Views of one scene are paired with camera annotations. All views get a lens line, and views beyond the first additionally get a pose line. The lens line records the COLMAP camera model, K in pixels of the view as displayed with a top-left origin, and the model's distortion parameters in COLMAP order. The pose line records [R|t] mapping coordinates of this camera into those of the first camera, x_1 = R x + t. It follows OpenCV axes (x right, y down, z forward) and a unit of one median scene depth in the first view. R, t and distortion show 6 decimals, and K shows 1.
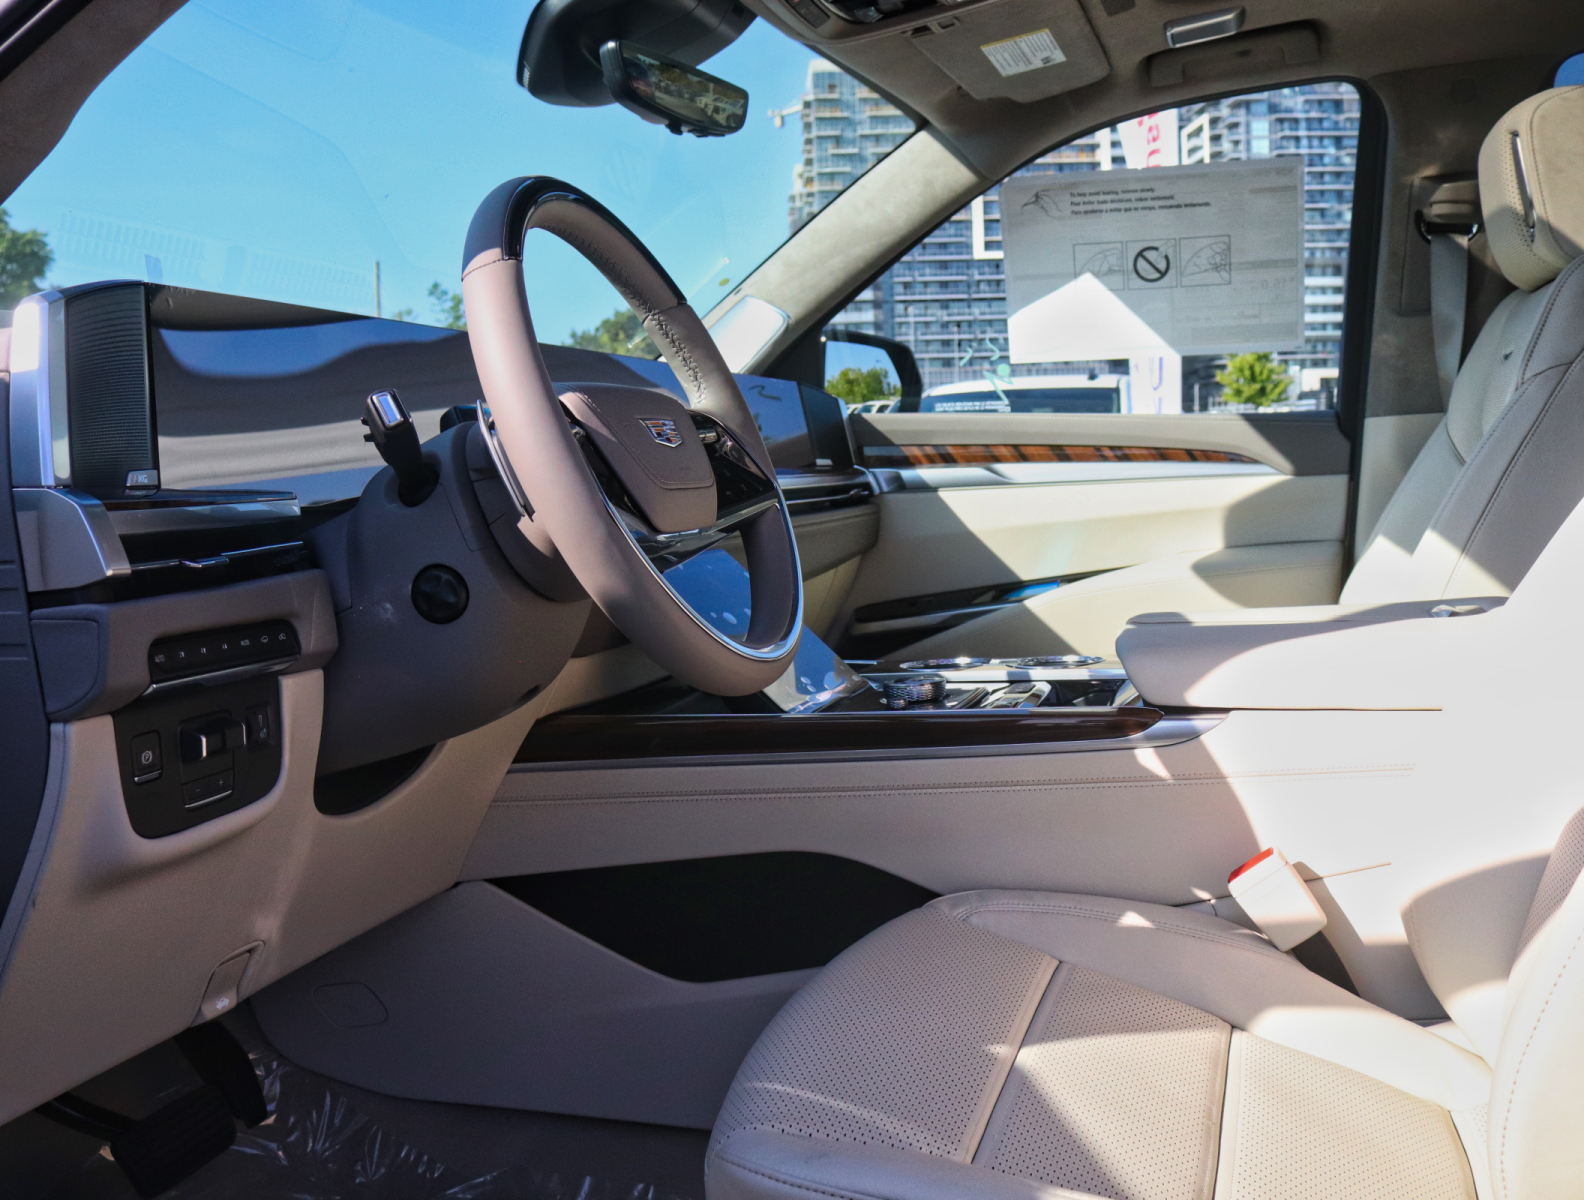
lens RADIAL K [[1478.0, 0, 753.8], [0, 1478.0, 583.4], [0, 0, 1]] dist [-0.171652, 0.142886]
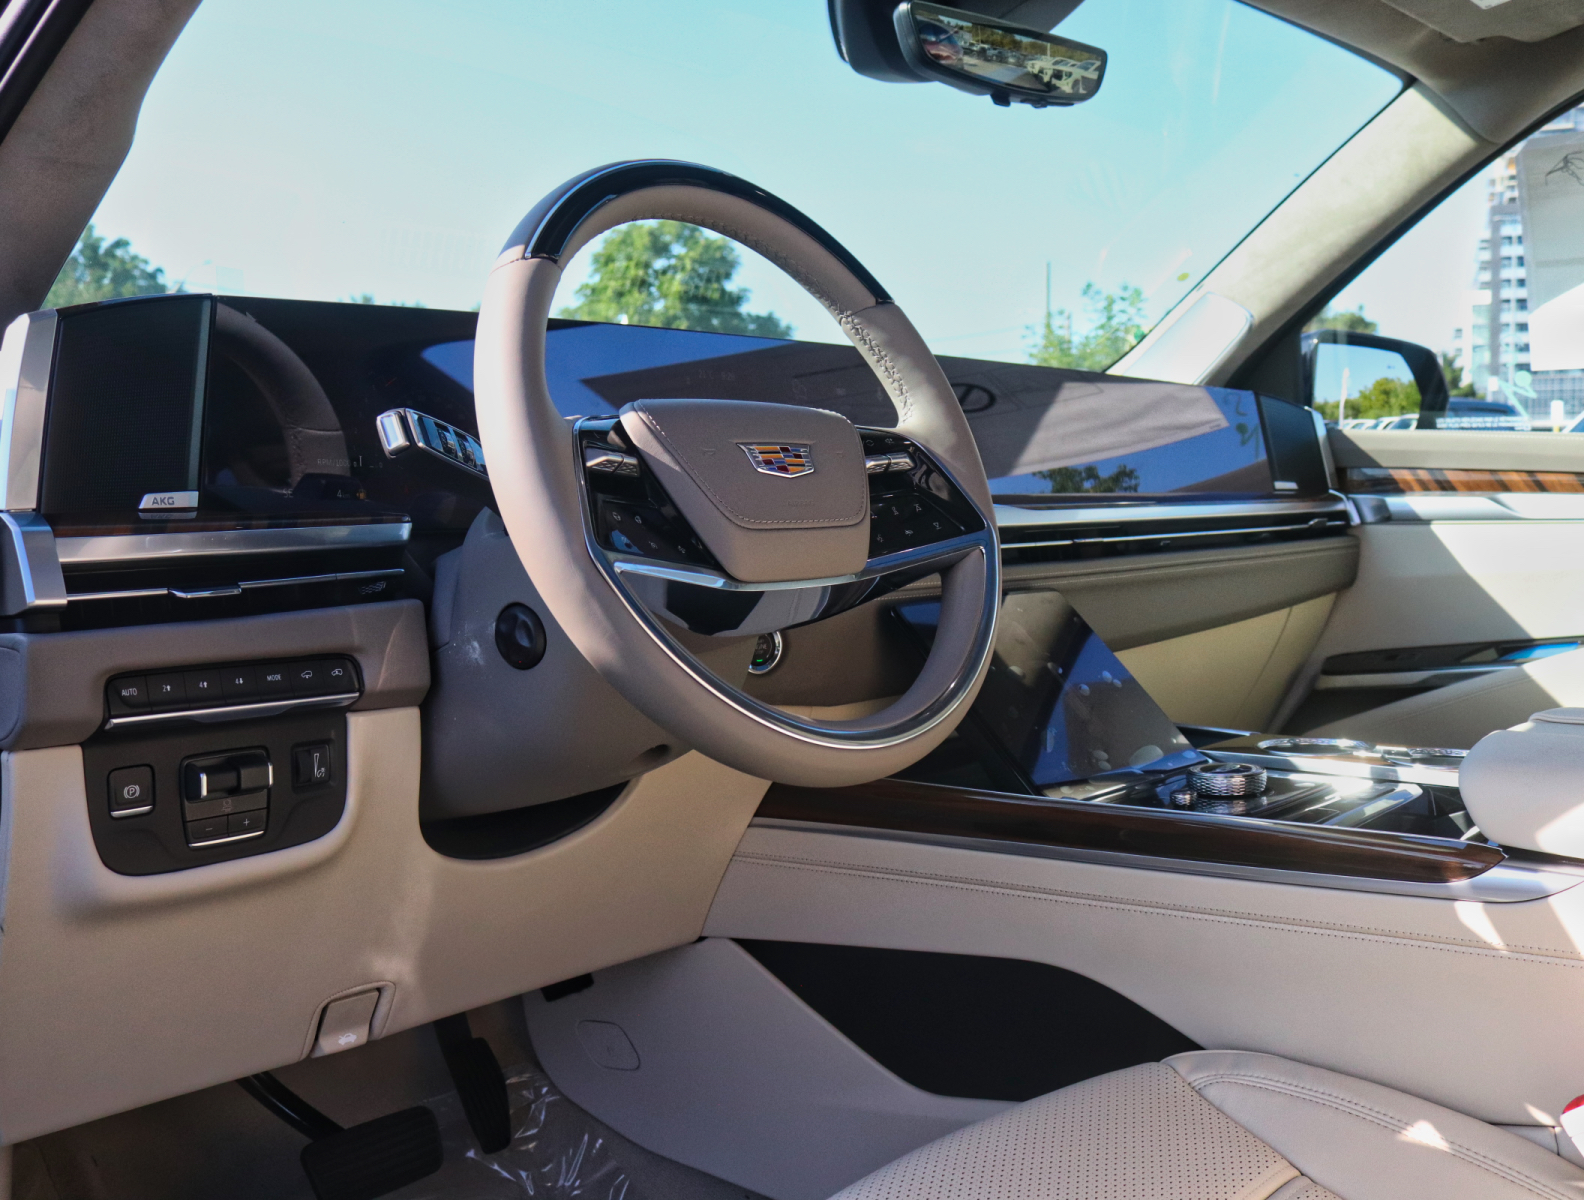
lens RADIAL K [[1478.0, 0, 753.8], [0, 1478.0, 583.4], [0, 0, 1]] dist [-0.171652, 0.142886]
pose [[0.903933, 0.054384, -0.424201, 0.197185], [-0.054340, 0.998448, 0.012212, -0.029295], [0.424207, 0.012012, 0.905486, 0.168450]]
